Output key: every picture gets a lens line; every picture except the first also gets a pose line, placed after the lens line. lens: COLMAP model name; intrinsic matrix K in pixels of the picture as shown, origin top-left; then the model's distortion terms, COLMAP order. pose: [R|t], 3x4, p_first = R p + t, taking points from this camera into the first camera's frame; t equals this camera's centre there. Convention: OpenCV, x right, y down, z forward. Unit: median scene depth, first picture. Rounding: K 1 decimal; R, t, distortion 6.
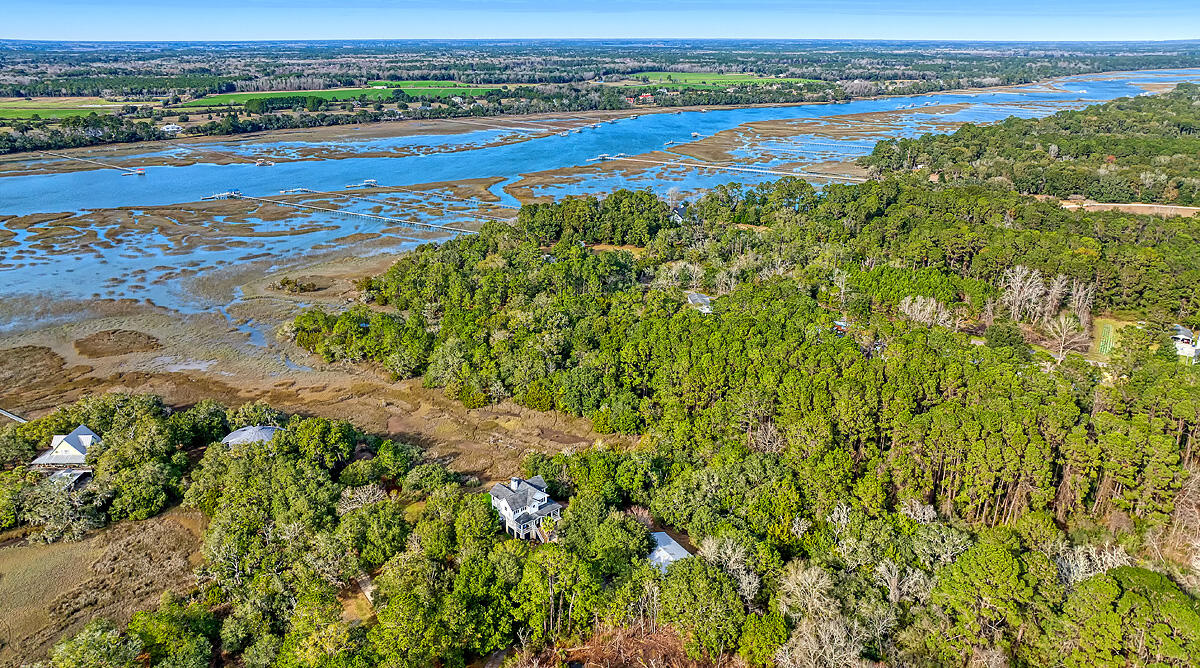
lens RADIAL K [[822.2, 0, 600.0], [0, 822.2, 334.0], [0, 0, 1]] dist [-0.113549, 0.092781]
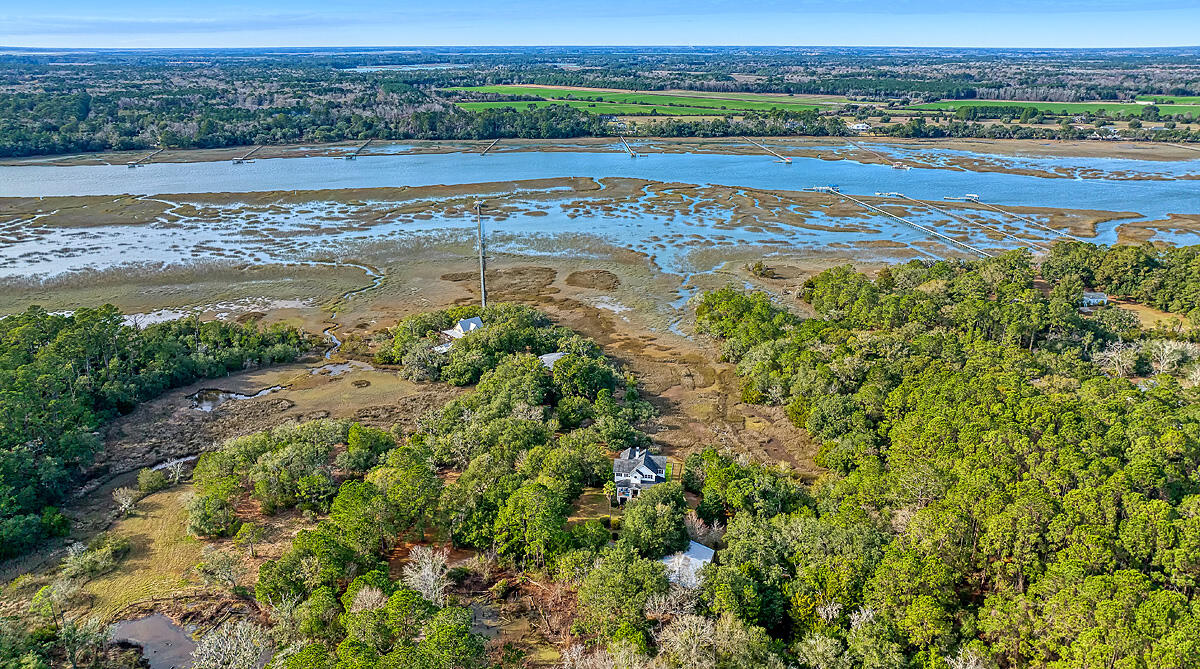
lens RADIAL K [[822.2, 0, 600.0], [0, 822.2, 334.5], [0, 0, 1]] dist [-0.113549, 0.092781]
pose [[0.622929, 0.244601, -0.743054, 0.121683], [-0.249558, 0.962365, 0.107581, -0.014569], [0.741404, 0.118420, 0.660527, 0.040675]]
